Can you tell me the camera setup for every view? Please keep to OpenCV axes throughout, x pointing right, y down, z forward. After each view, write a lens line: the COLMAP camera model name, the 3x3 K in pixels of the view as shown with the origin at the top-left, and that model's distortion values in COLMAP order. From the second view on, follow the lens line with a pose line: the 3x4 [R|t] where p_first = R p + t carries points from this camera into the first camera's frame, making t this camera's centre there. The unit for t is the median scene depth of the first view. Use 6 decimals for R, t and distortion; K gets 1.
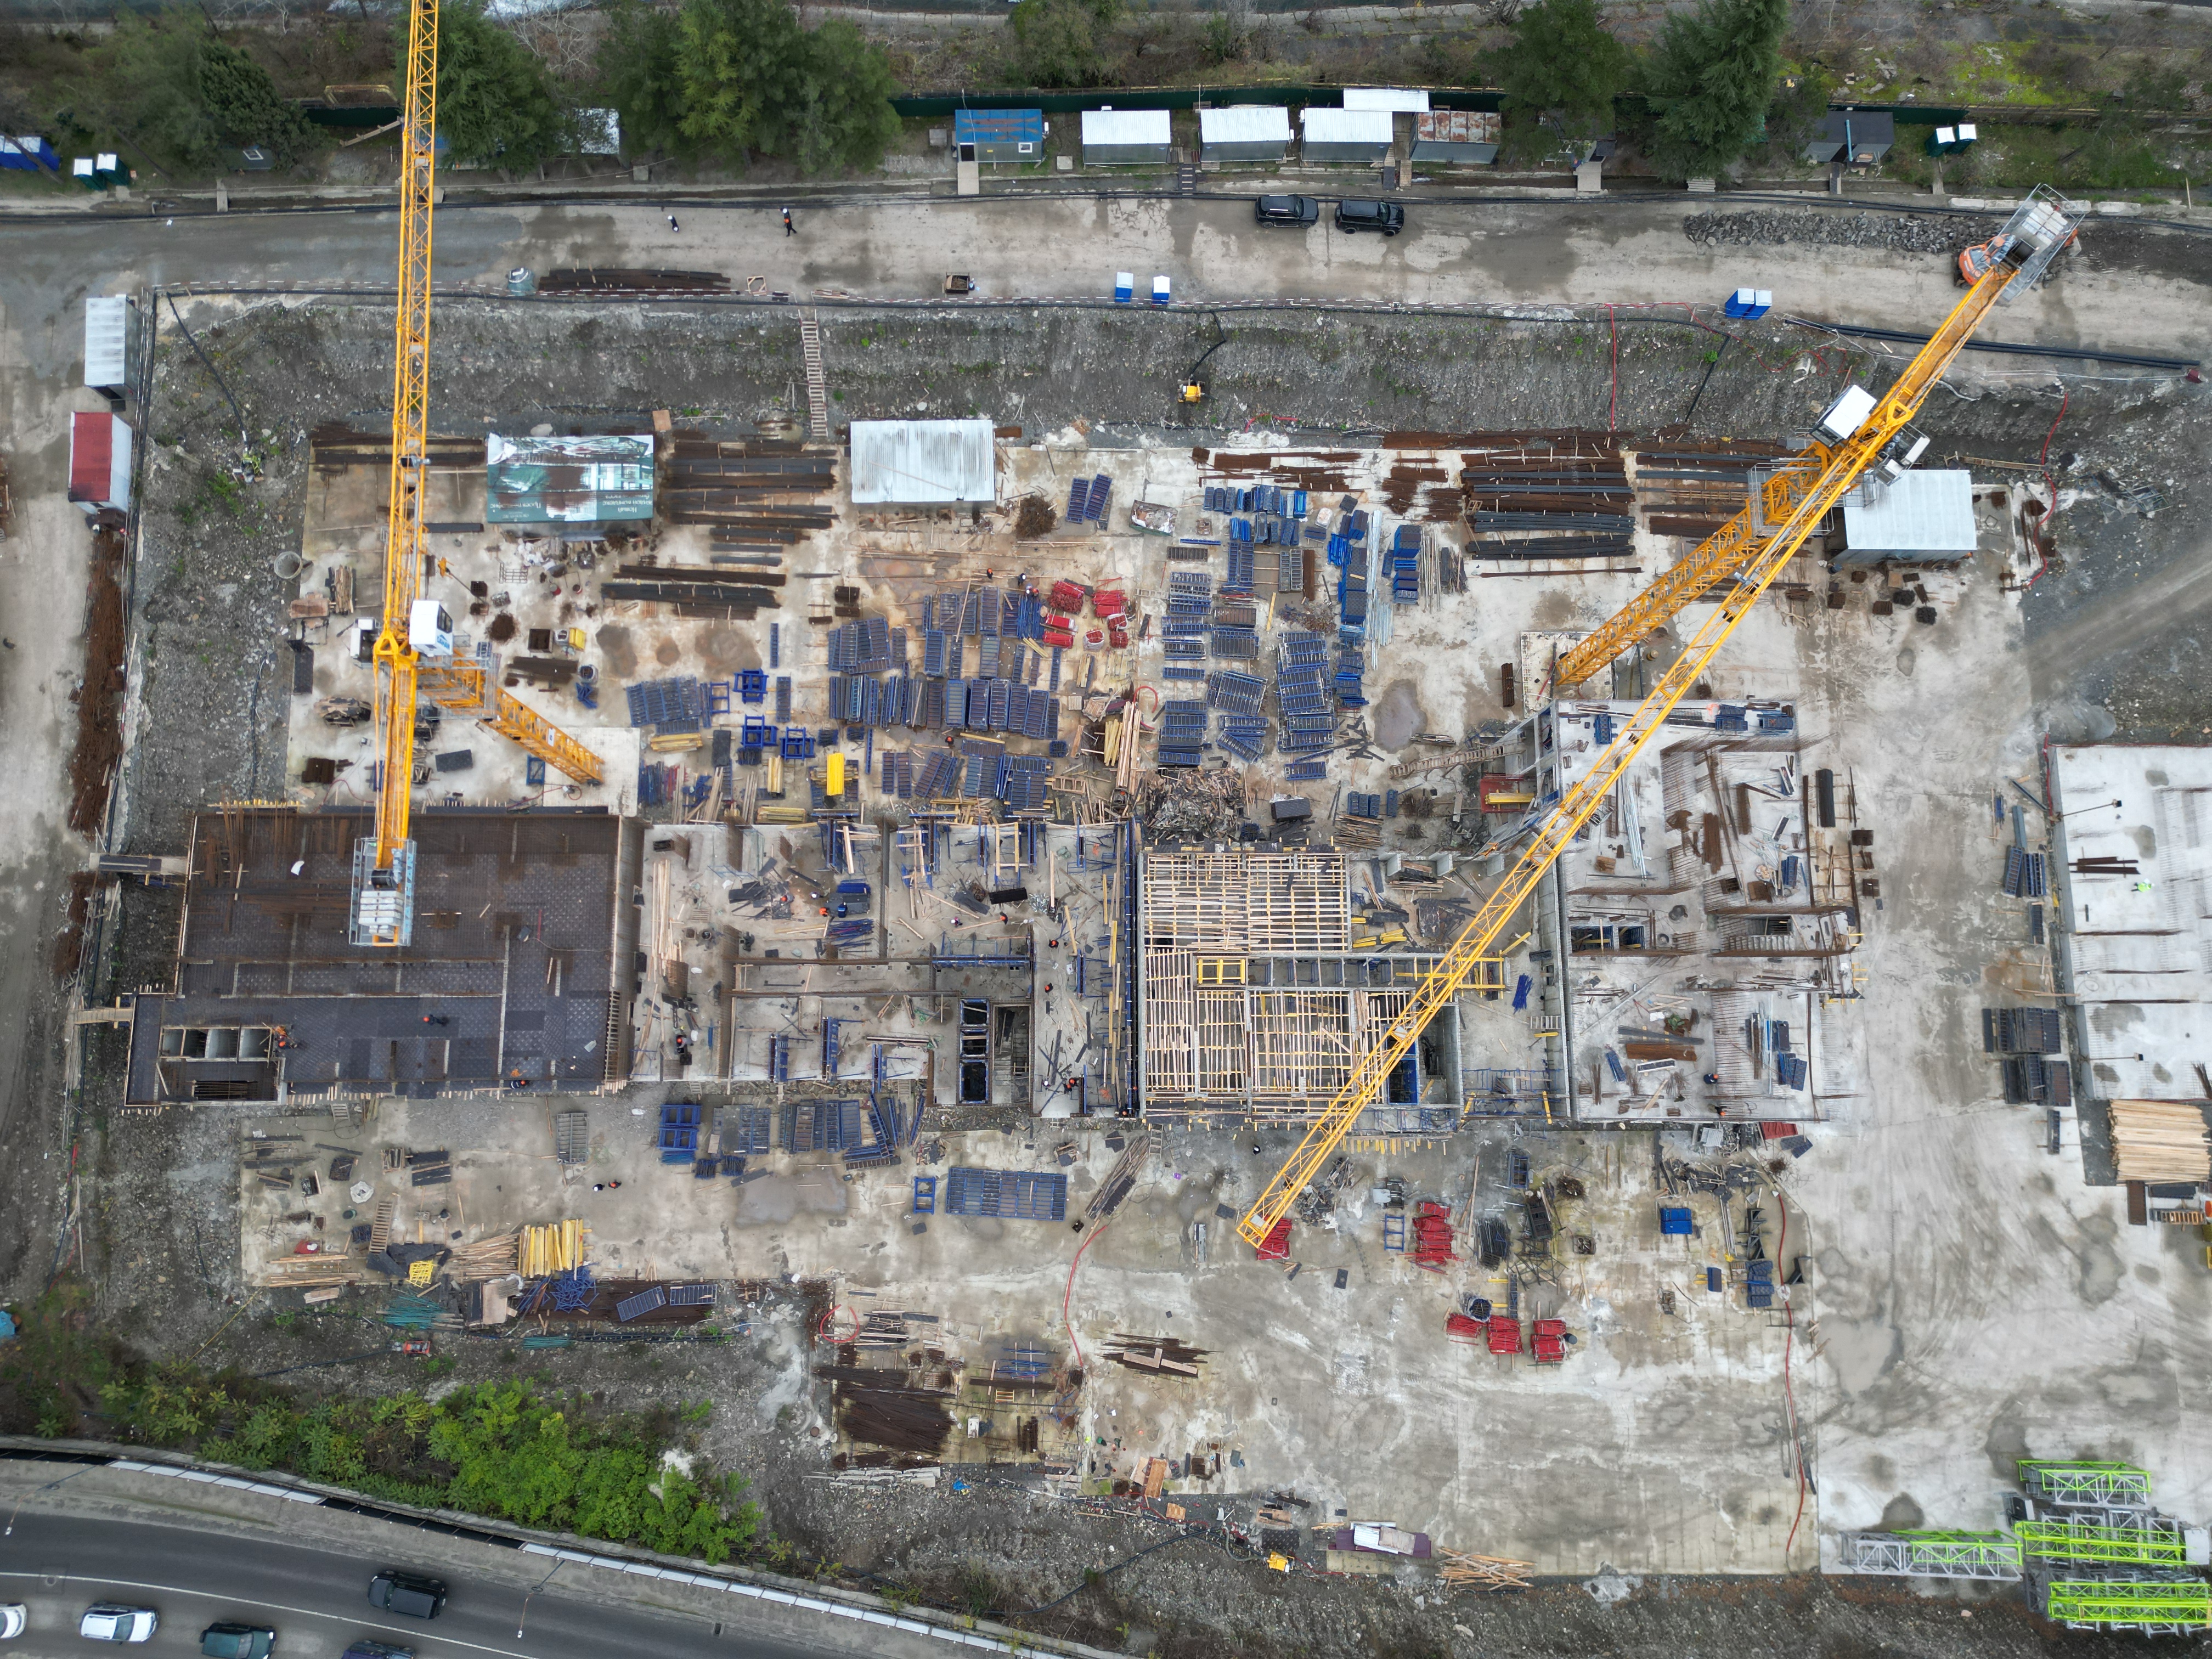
lens RADIAL K [[1540.9, 0, 1093.7], [0, 1540.9, 824.6], [0, 0, 1]] dist [0.084287, -0.076963]
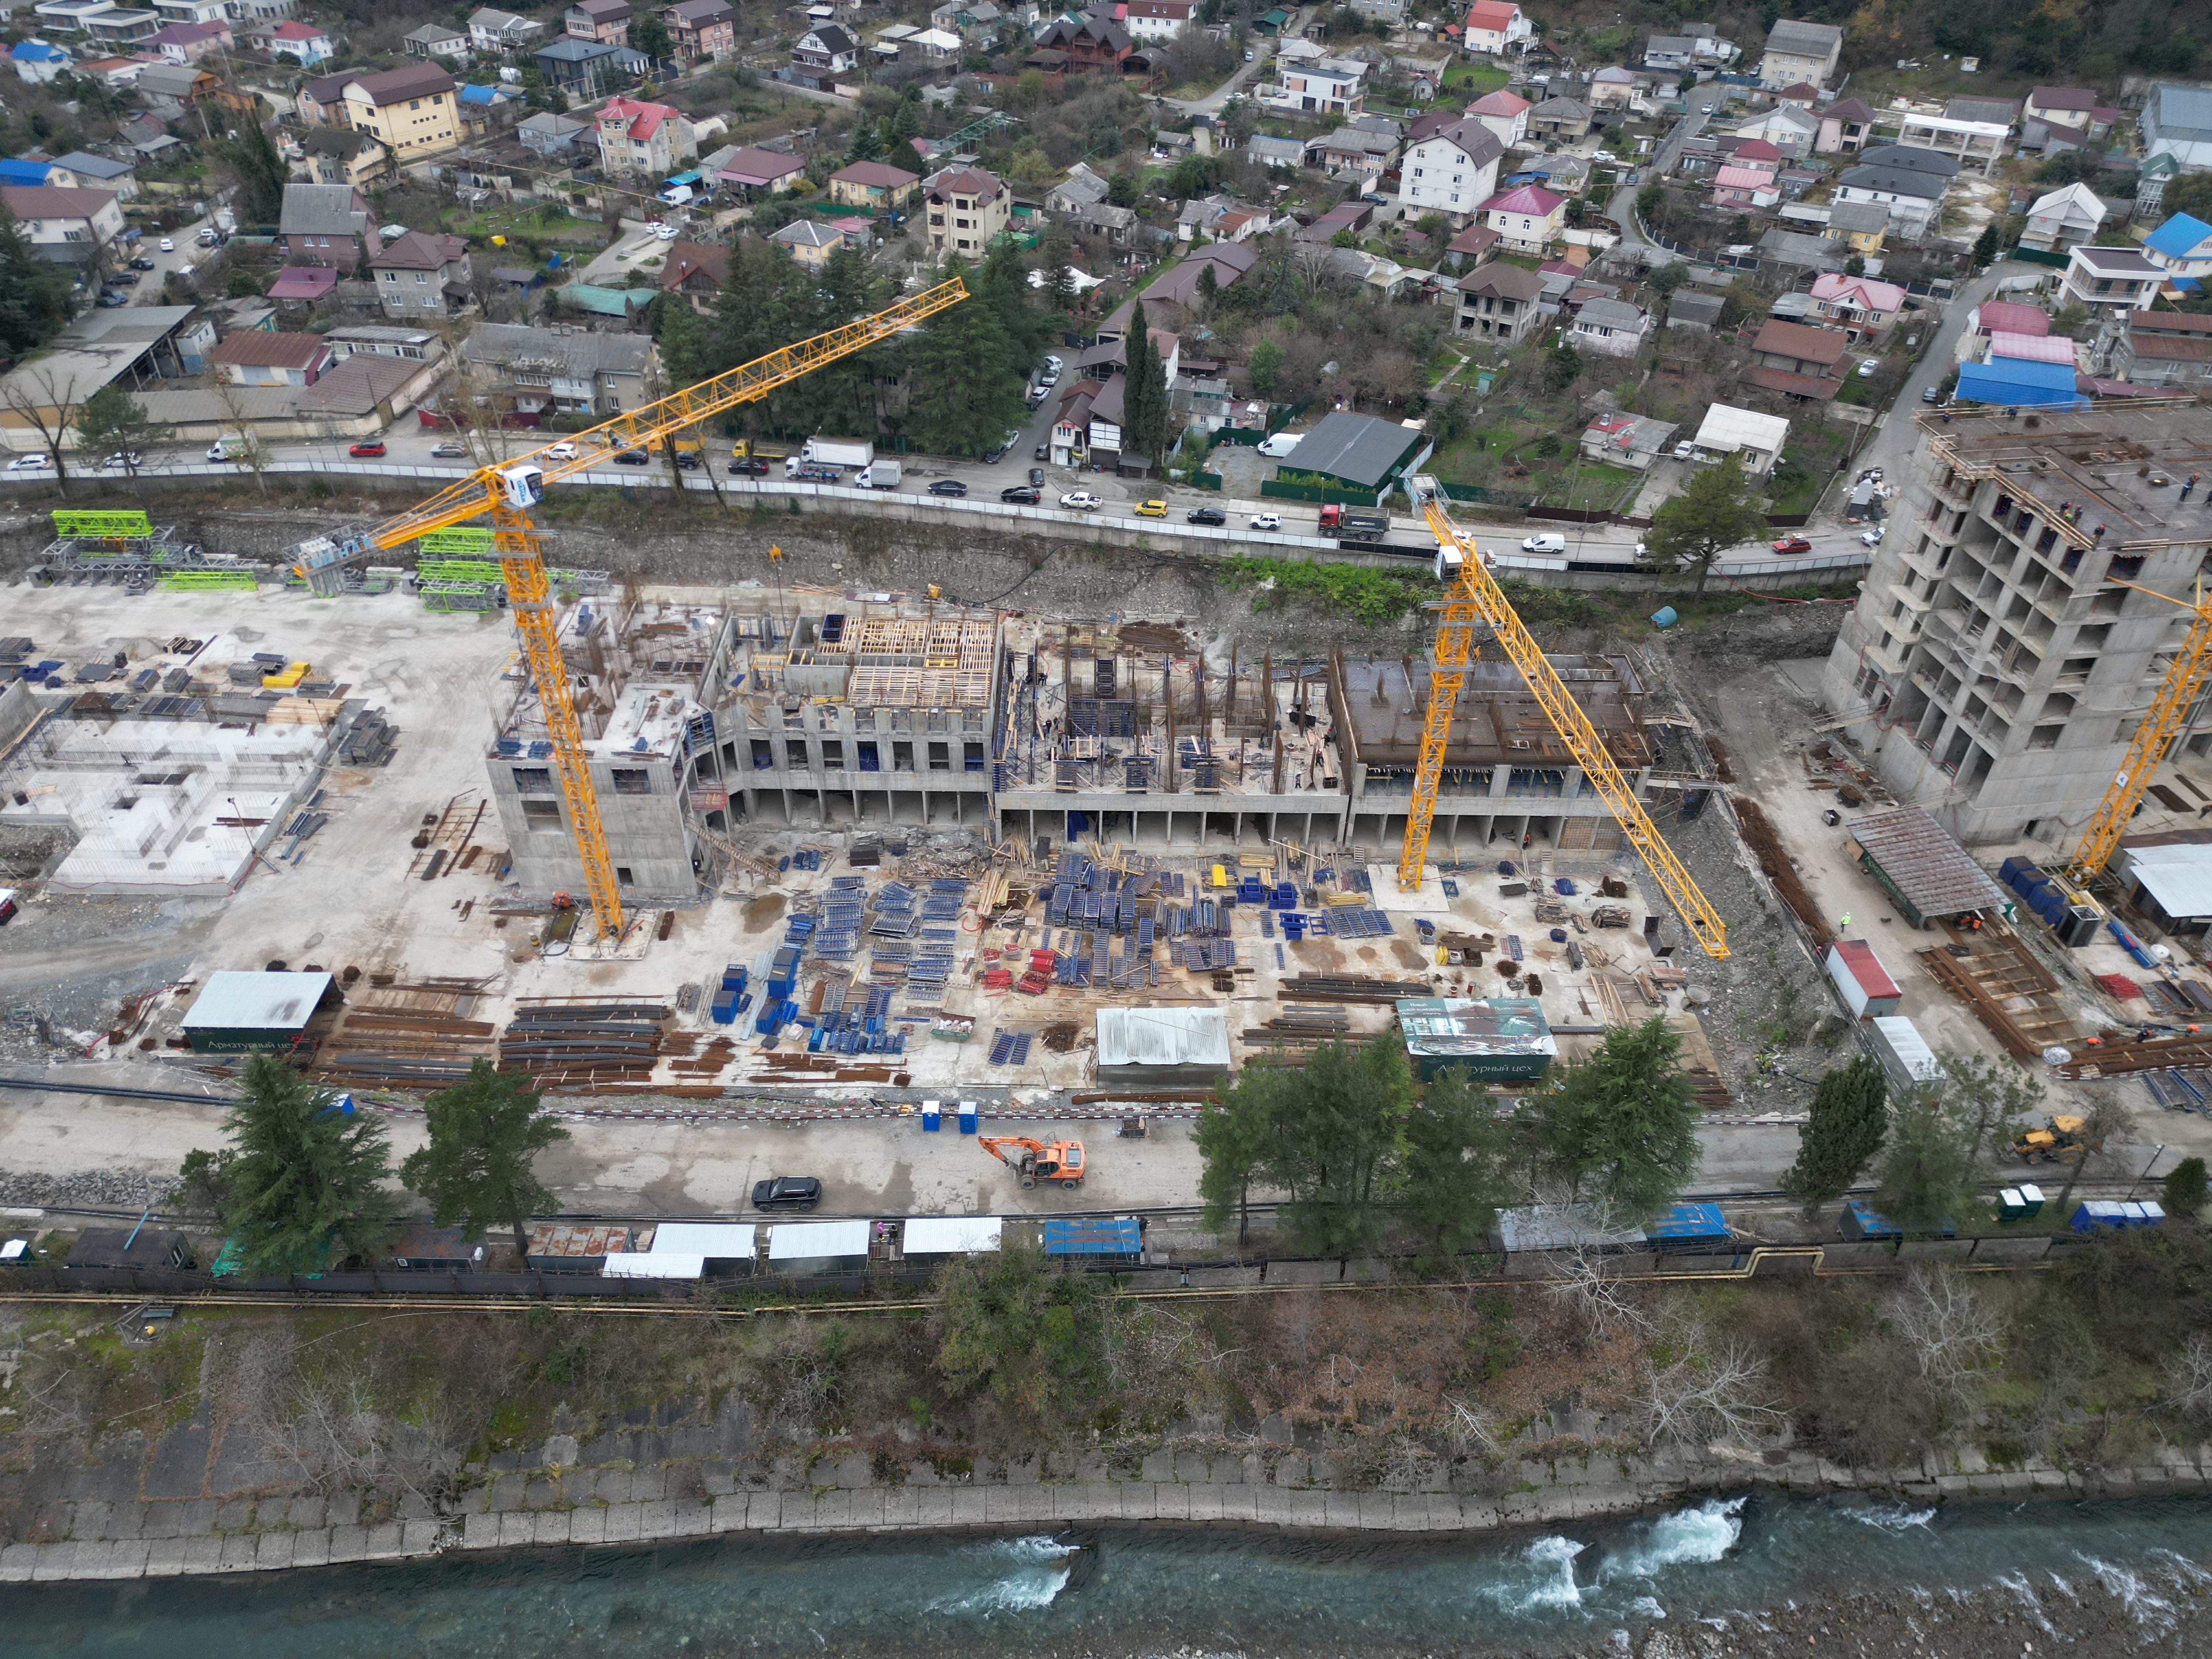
lens RADIAL K [[1540.9, 0, 1093.7], [0, 1540.9, 824.6], [0, 0, 1]] dist [0.084287, -0.076963]
pose [[-0.998975, -0.038035, -0.024523, -0.029960], [-0.003551, -0.474332, 0.880339, -1.127308], [-0.045116, 0.879524, 0.473711, 0.358052]]
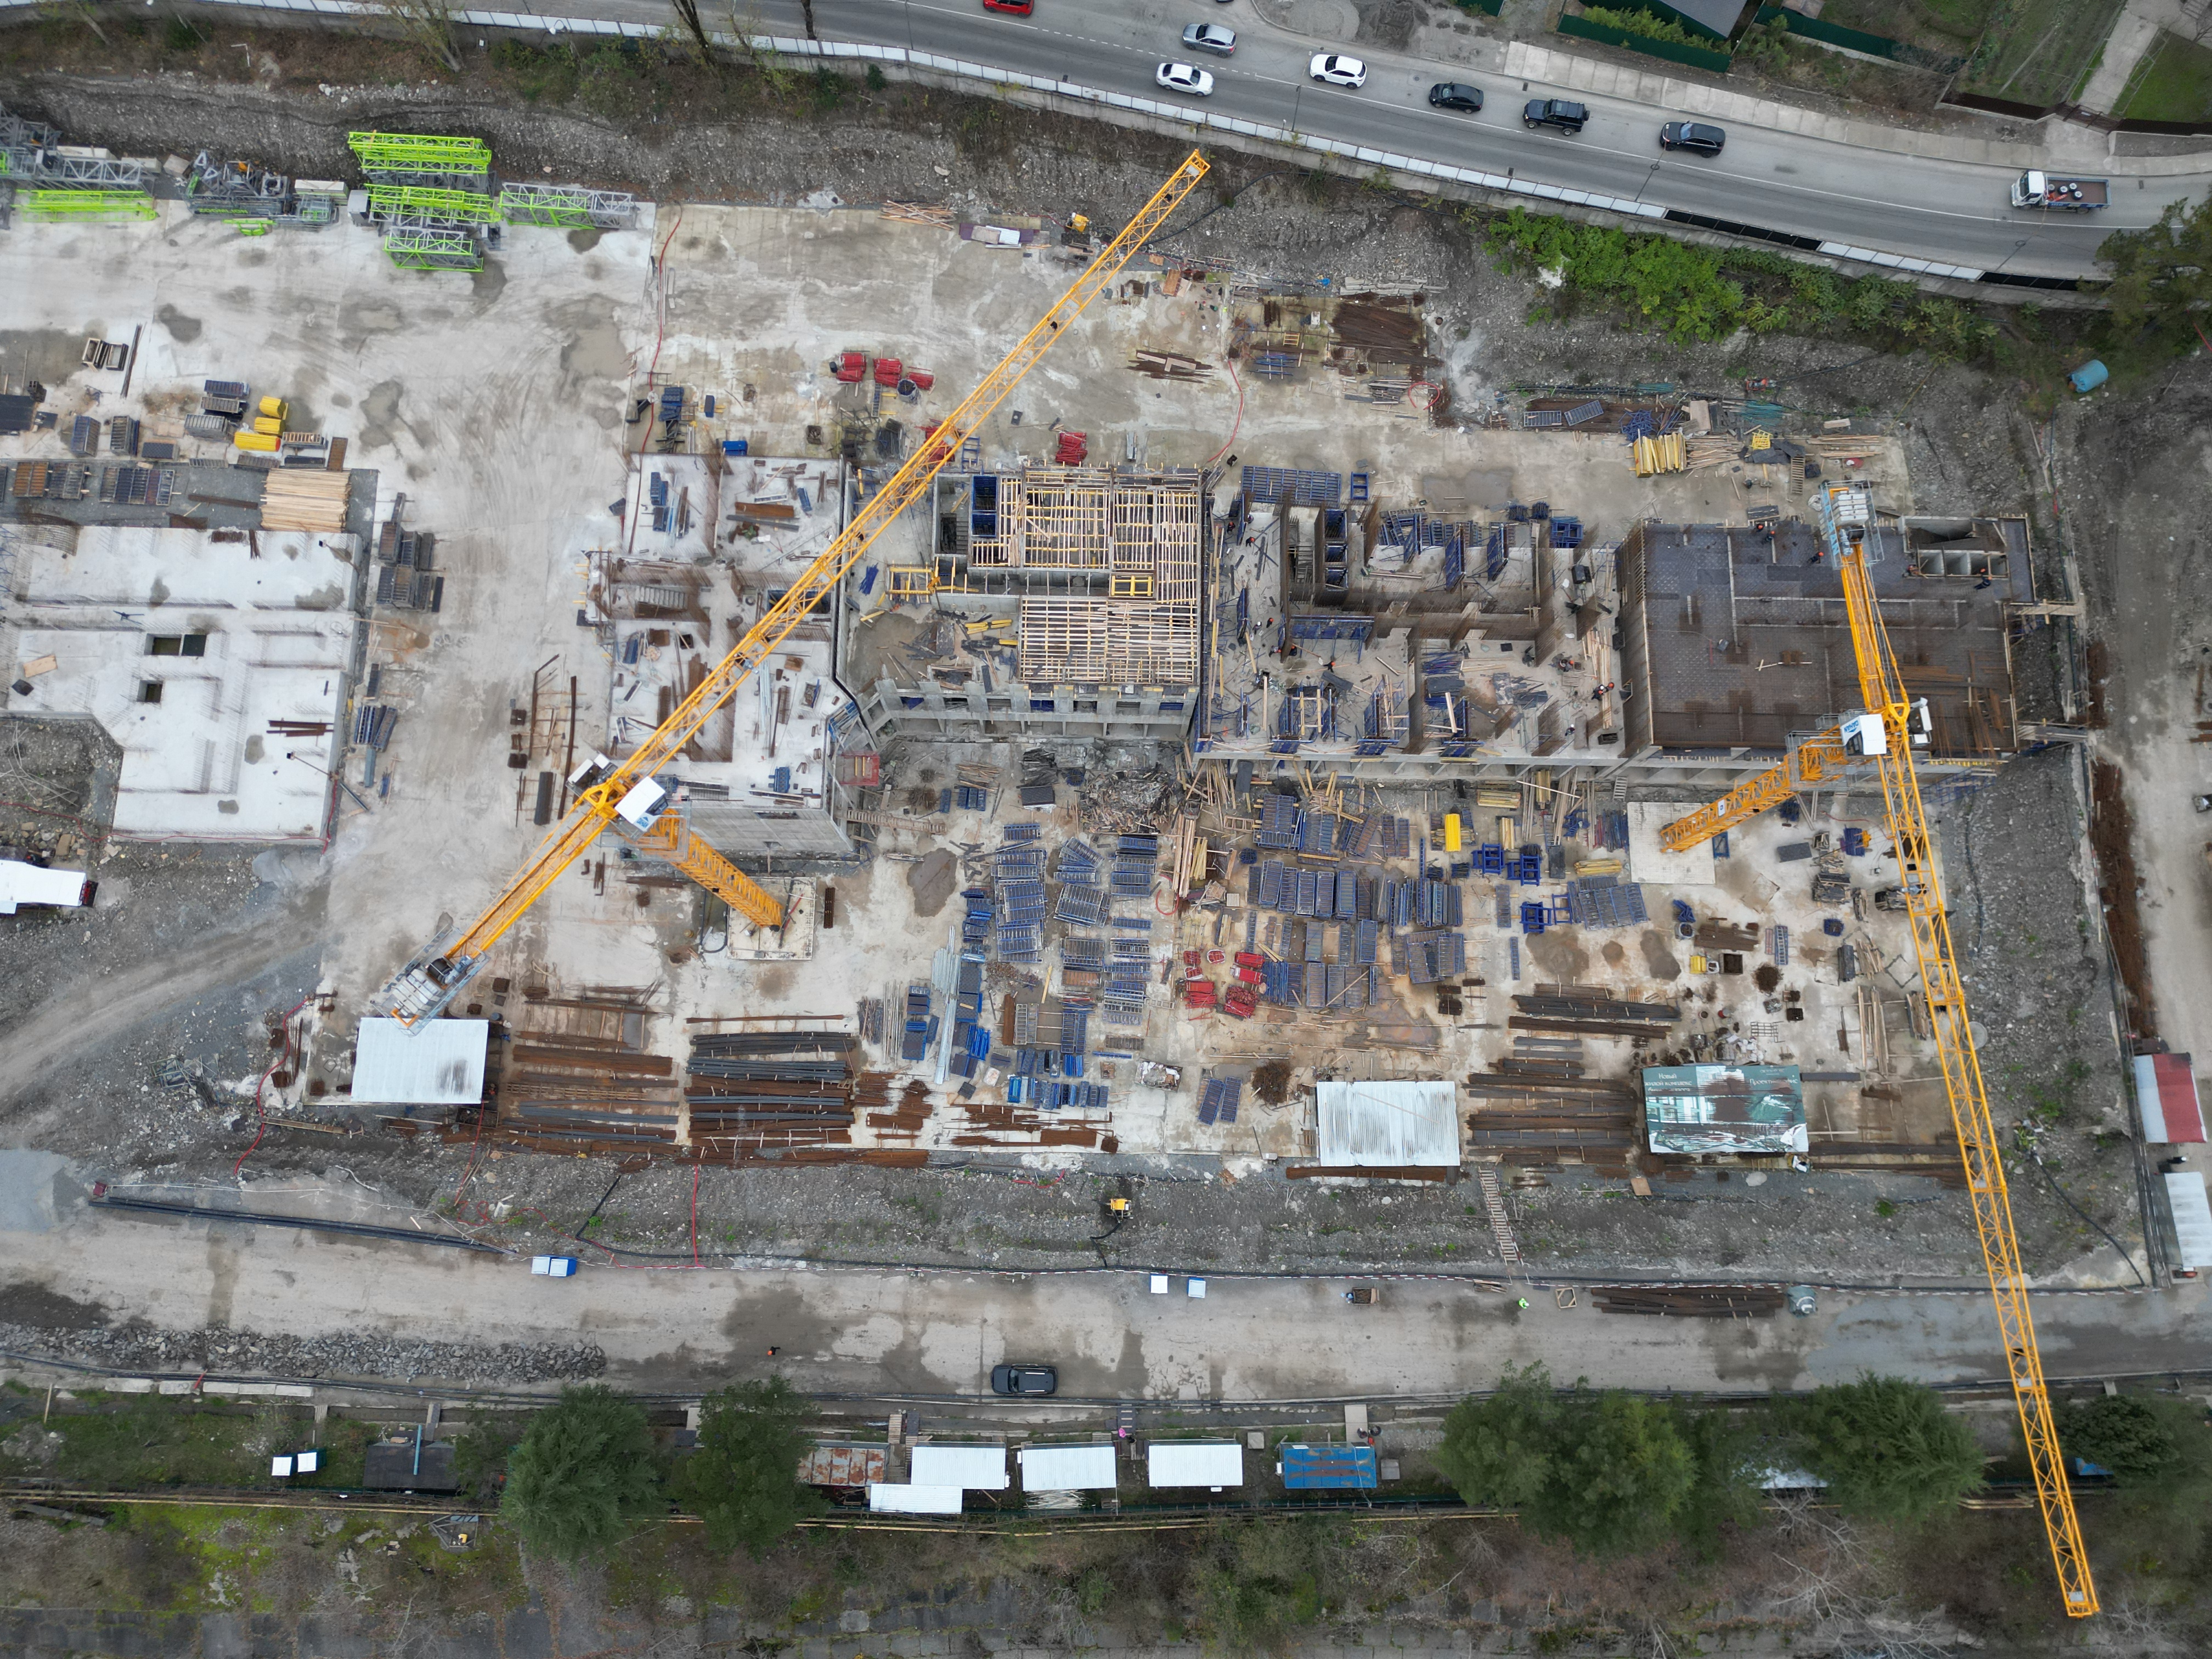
lens RADIAL K [[1540.9, 0, 1093.7], [0, 1540.9, 824.6], [0, 0, 1]] dist [0.084287, -0.076963]
pose [[-0.998765, -0.030489, -0.039218, 0.130978], [0.013894, -0.929430, 0.368737, -0.434514], [-0.047693, 0.367737, 0.928706, -0.016250]]
